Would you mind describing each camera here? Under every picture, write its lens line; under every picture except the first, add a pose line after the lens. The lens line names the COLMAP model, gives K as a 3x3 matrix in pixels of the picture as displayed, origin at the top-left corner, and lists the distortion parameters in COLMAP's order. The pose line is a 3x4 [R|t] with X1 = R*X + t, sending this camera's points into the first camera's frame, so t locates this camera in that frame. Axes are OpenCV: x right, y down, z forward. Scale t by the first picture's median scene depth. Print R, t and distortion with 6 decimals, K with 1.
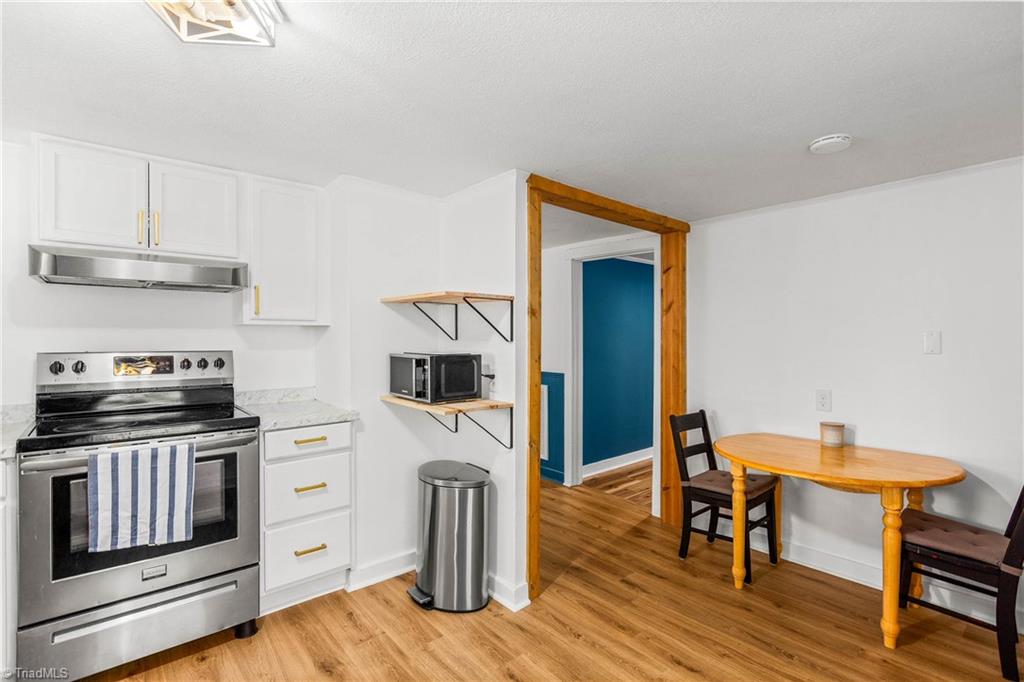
lens RADIAL K [[479.1, 0, 512.0], [0, 479.1, 341.0], [0, 0, 1]] dist [-0.002326, -0.000569]
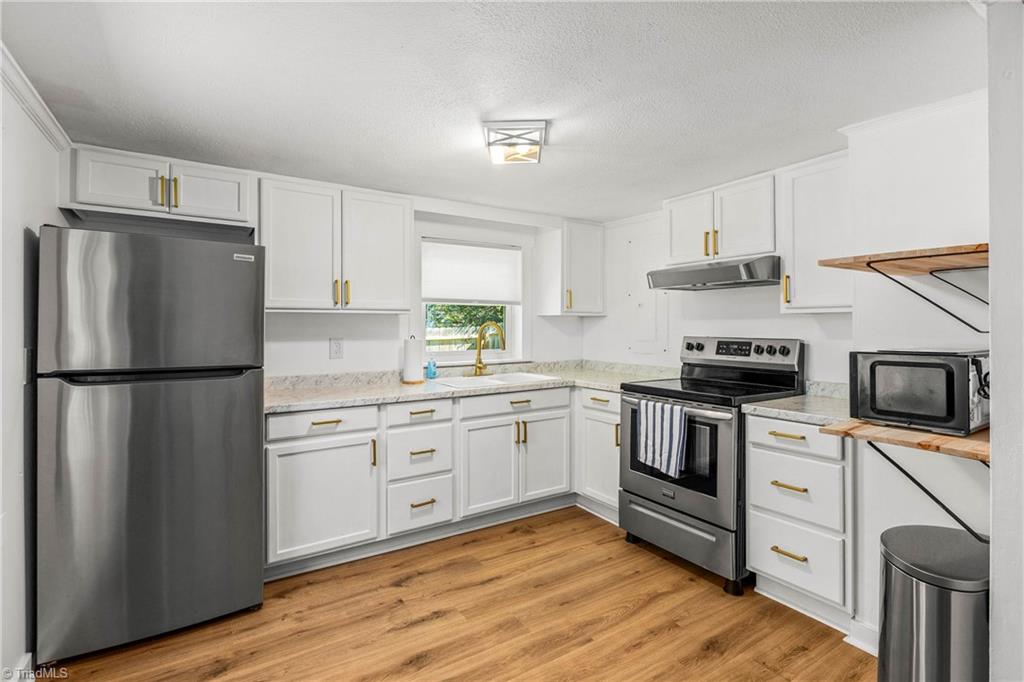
lens RADIAL K [[483.6, 0, 509.6], [0, 483.6, 330.5], [0, 0, 1]] dist [-0.000769, 0.000107]
pose [[-0.131181, 0.003997, -0.991350, 0.623362], [-0.010000, 0.999936, 0.005355, 0.002387], [0.991308, 0.010616, -0.131132, 0.622129]]
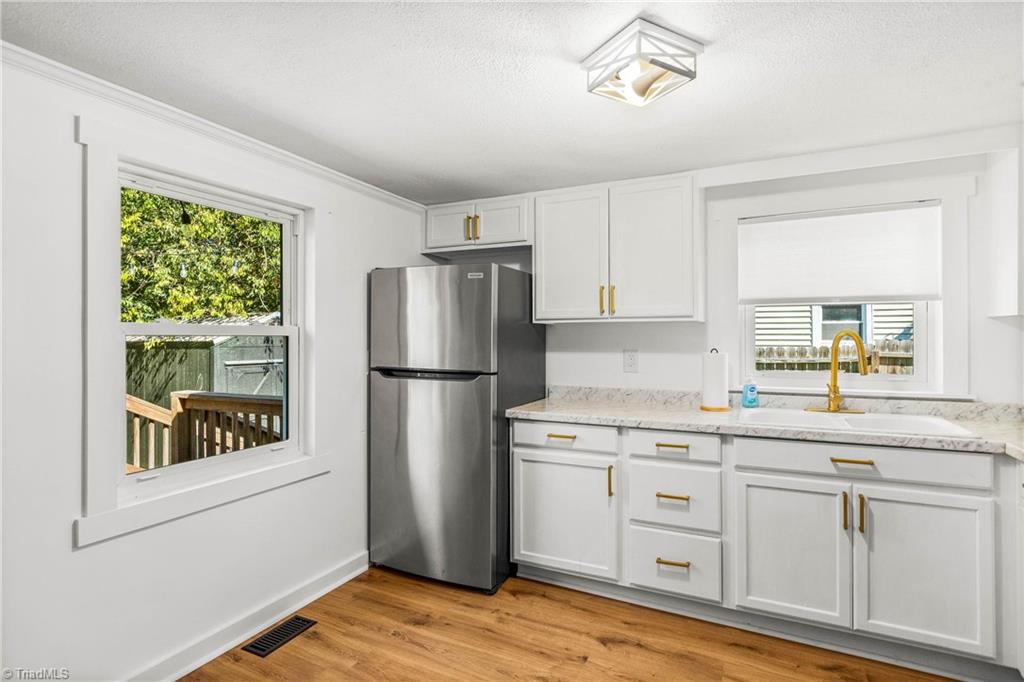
lens RADIAL K [[514.7, 0, 512.0], [0, 514.7, 341.0], [0, 0, 1]] dist [0.003090, 0.000122]
pose [[-0.915861, -0.004274, -0.401473, 0.115768], [-0.009407, 0.999897, 0.010815, 0.001847], [0.401385, 0.013681, -0.915807, 1.074033]]
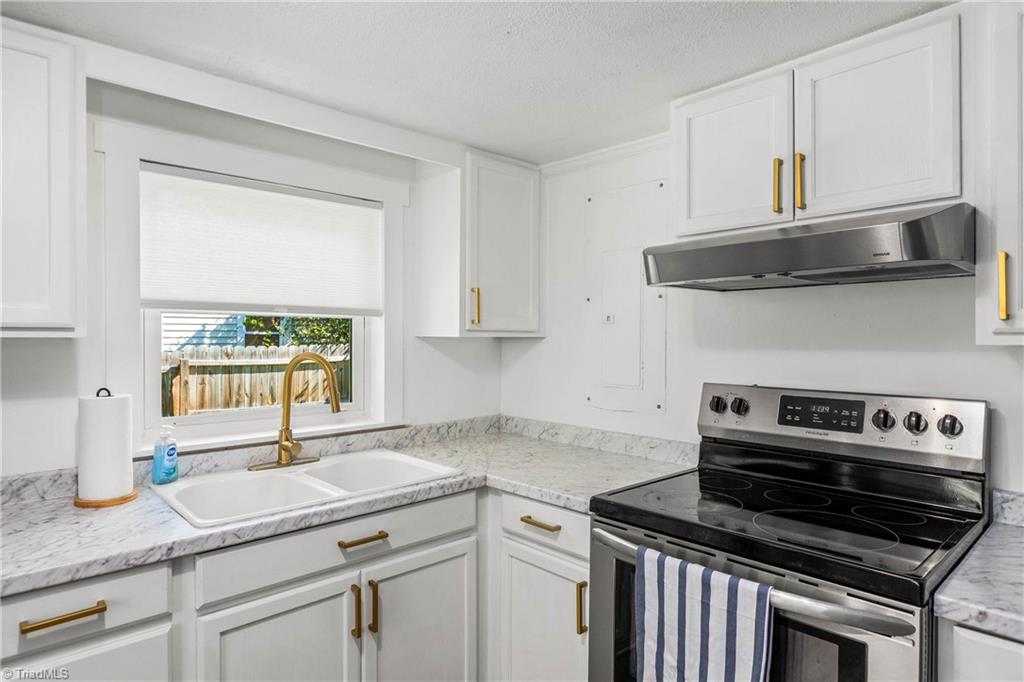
lens RADIAL K [[583.2, 0, 505.6], [0, 583.2, 342.2], [0, 0, 1]] dist [0.000998, 0.000786]
pose [[0.037025, 0.001052, -0.999314, -0.054515], [-0.010770, 0.999942, 0.000654, -0.037226], [0.999256, 0.010738, 0.037034, 0.621015]]
